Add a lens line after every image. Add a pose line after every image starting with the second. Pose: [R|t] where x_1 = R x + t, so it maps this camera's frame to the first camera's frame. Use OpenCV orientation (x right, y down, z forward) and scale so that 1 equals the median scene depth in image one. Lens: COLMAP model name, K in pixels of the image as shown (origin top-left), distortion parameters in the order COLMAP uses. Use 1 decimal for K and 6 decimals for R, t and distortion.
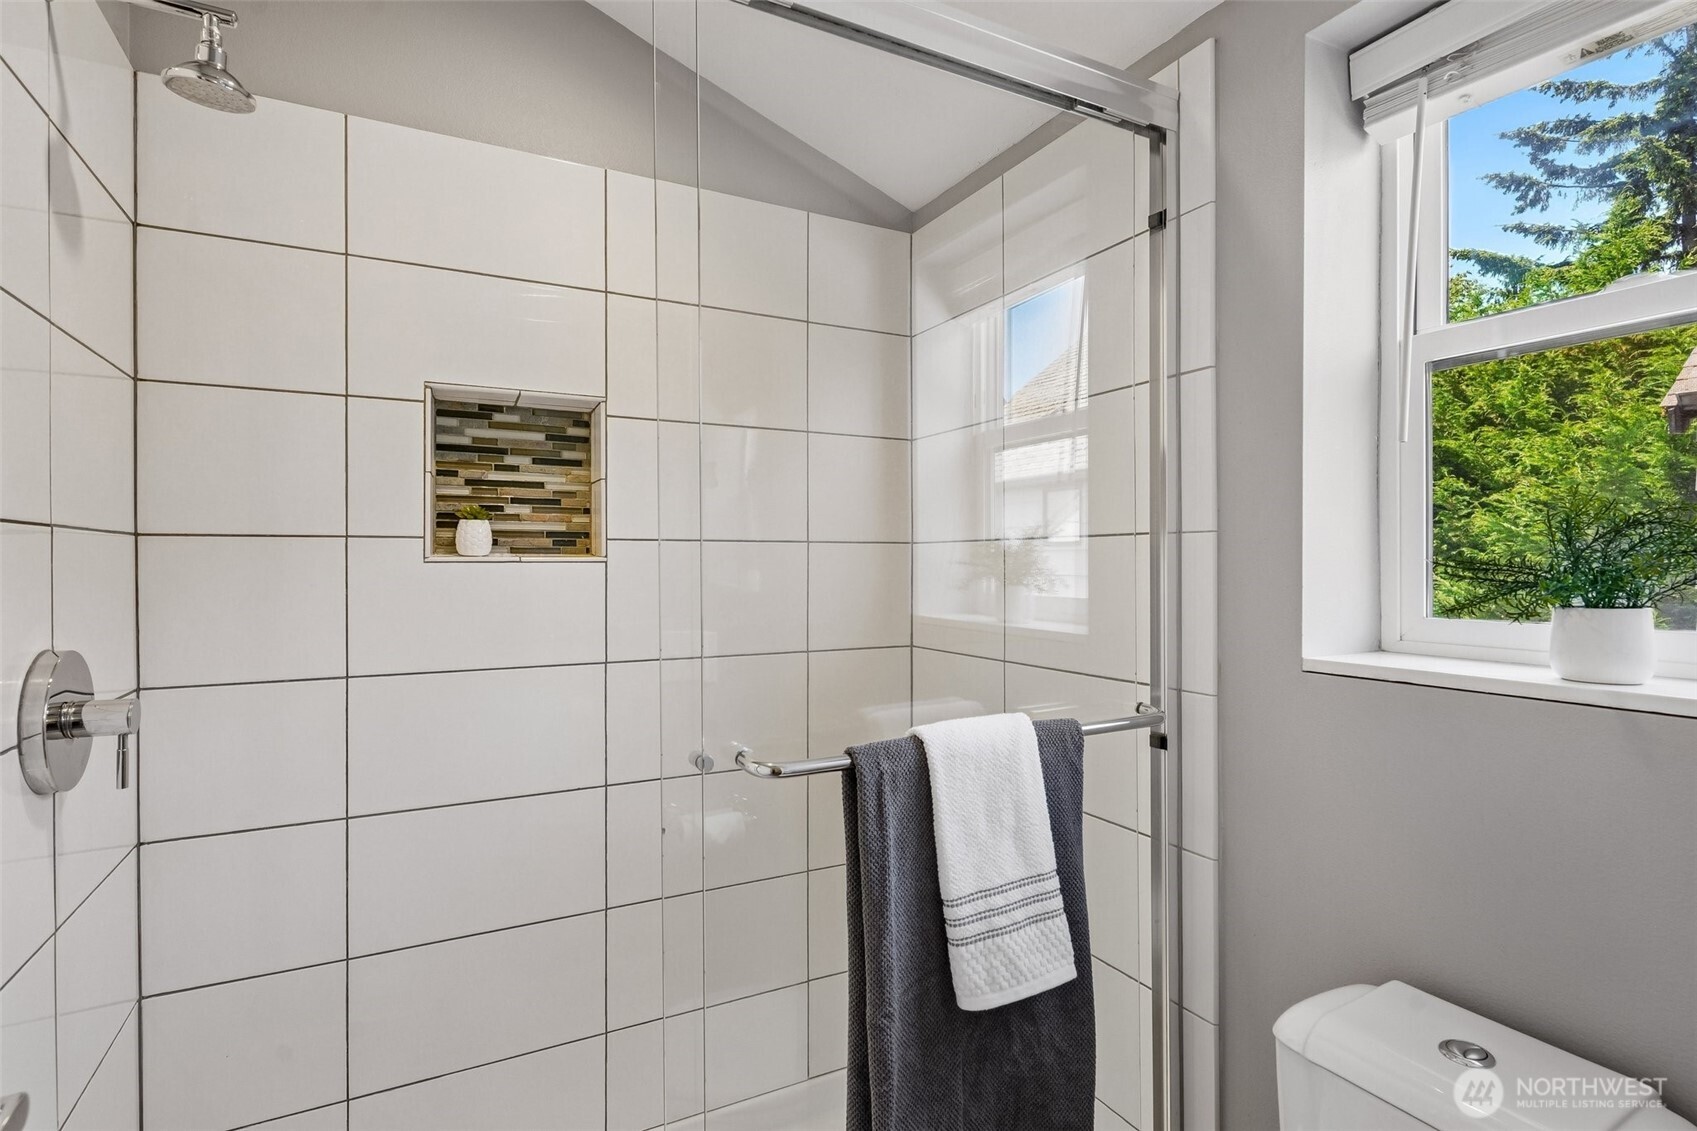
lens RADIAL K [[843.0, 0, 850.3], [0, 843.0, 563.2], [0, 0, 1]] dist [0.004555, -0.001493]
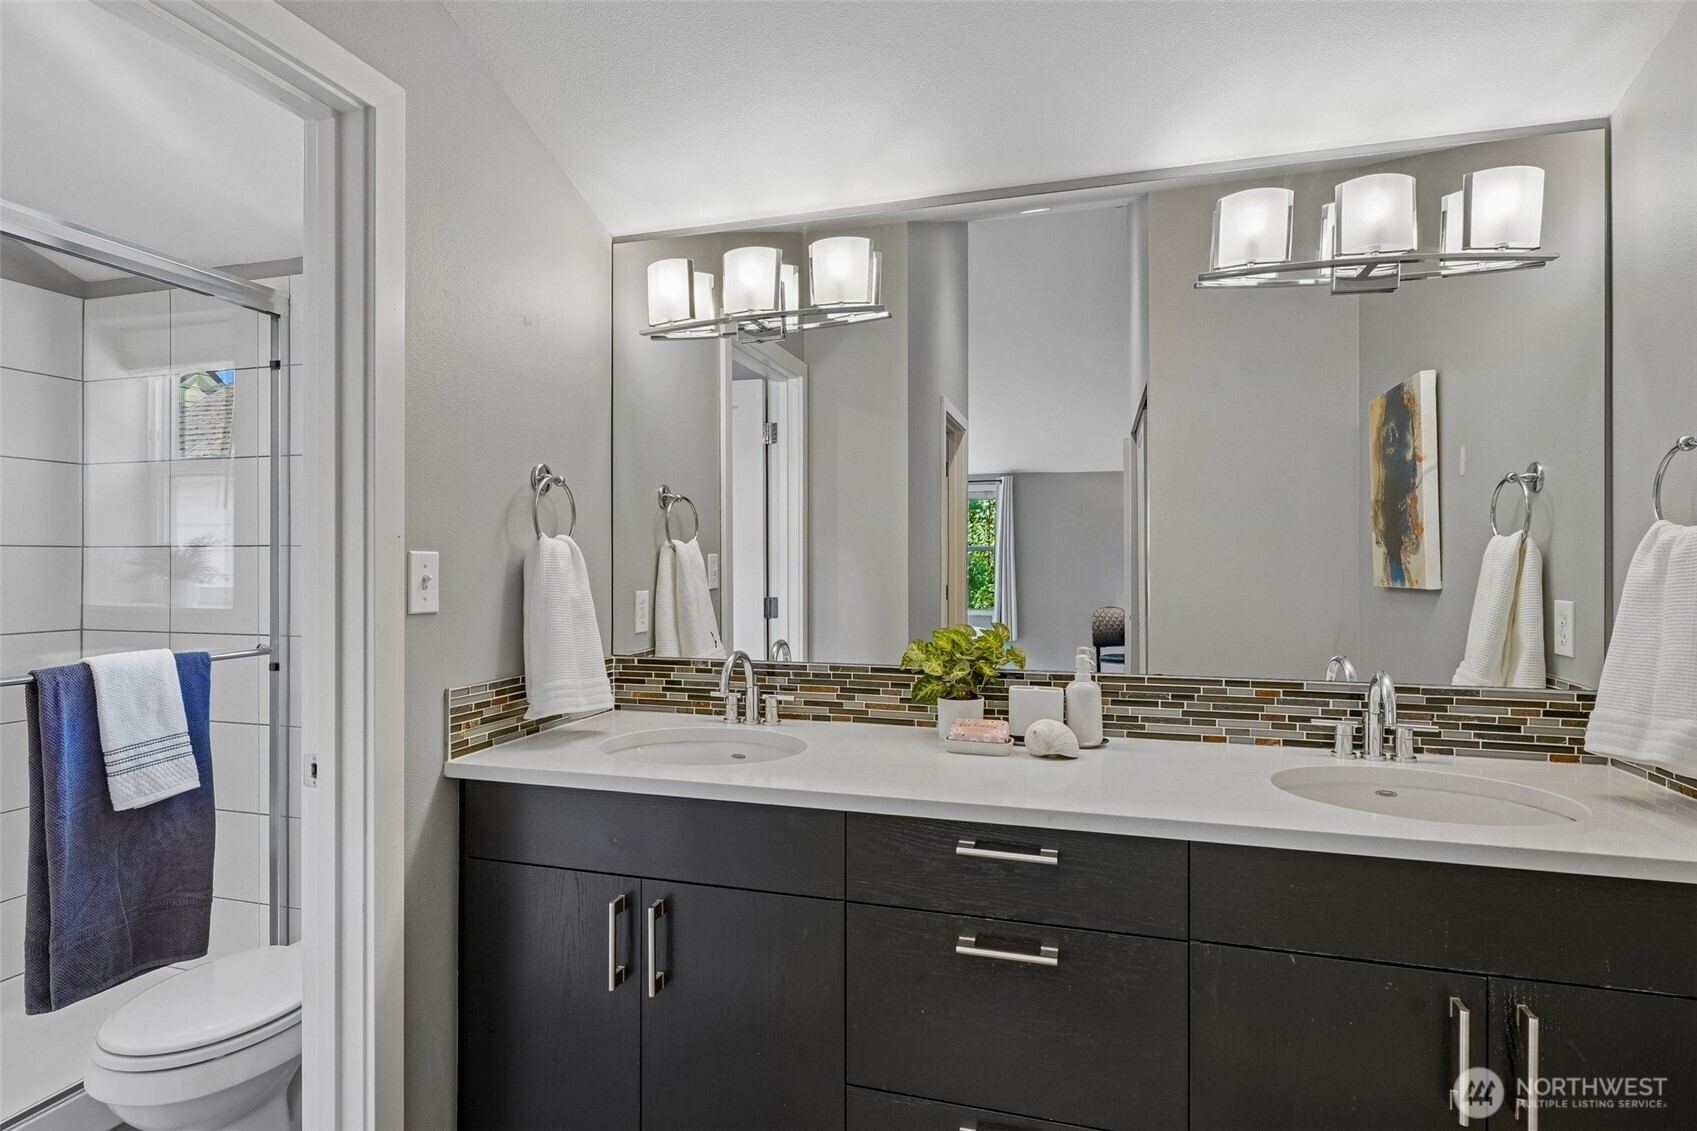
lens RADIAL K [[843.0, 0, 843.8], [0, 843.0, 557.7], [0, 0, 1]] dist [0.004555, -0.001493]
pose [[0.692864, 0.005544, 0.721047, -0.093284], [0.000151, 0.999969, -0.007834, 0.002637], [-0.721068, 0.005537, 0.692842, -1.312944]]
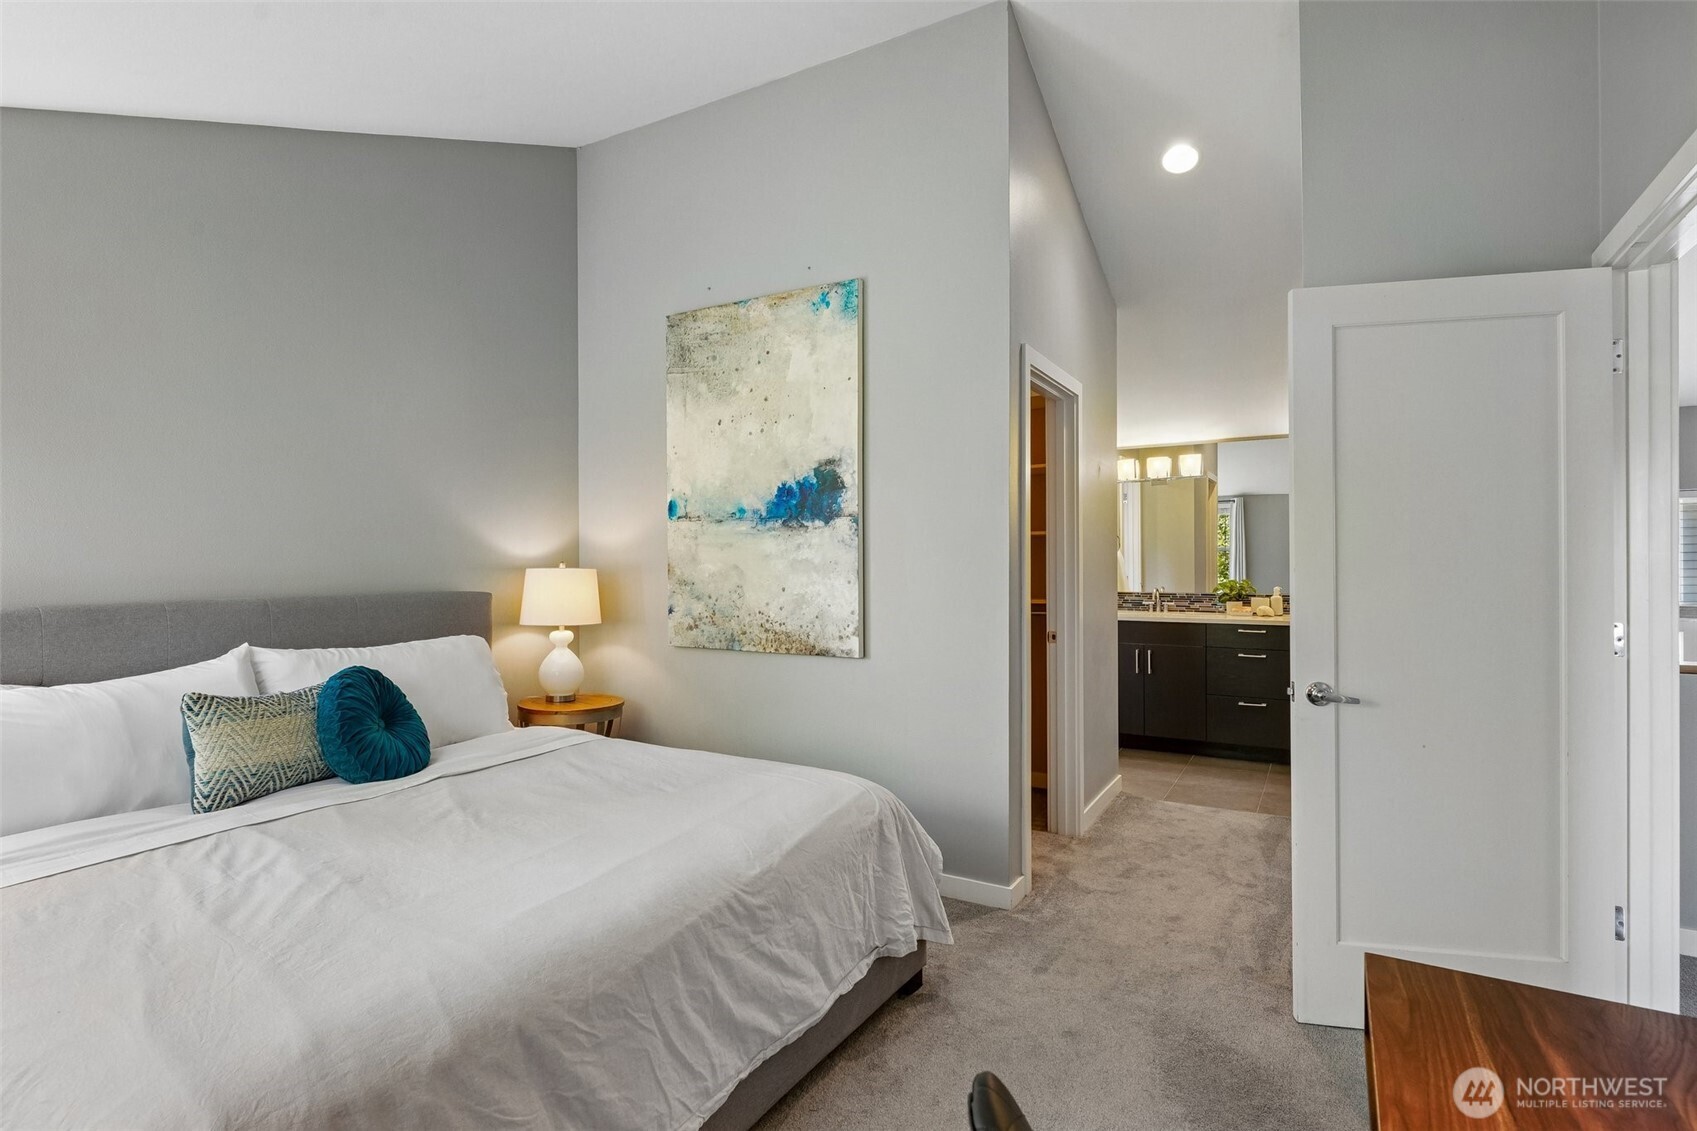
lens RADIAL K [[843.0, 0, 837.5], [0, 843.0, 562.6], [0, 0, 1]] dist [0.004555, -0.001493]
pose [[0.847065, 0.000254, 0.531489, -3.714249], [0.003413, 0.999977, -0.005918, 0.046314], [-0.531478, 0.006827, 0.847044, -3.524405]]
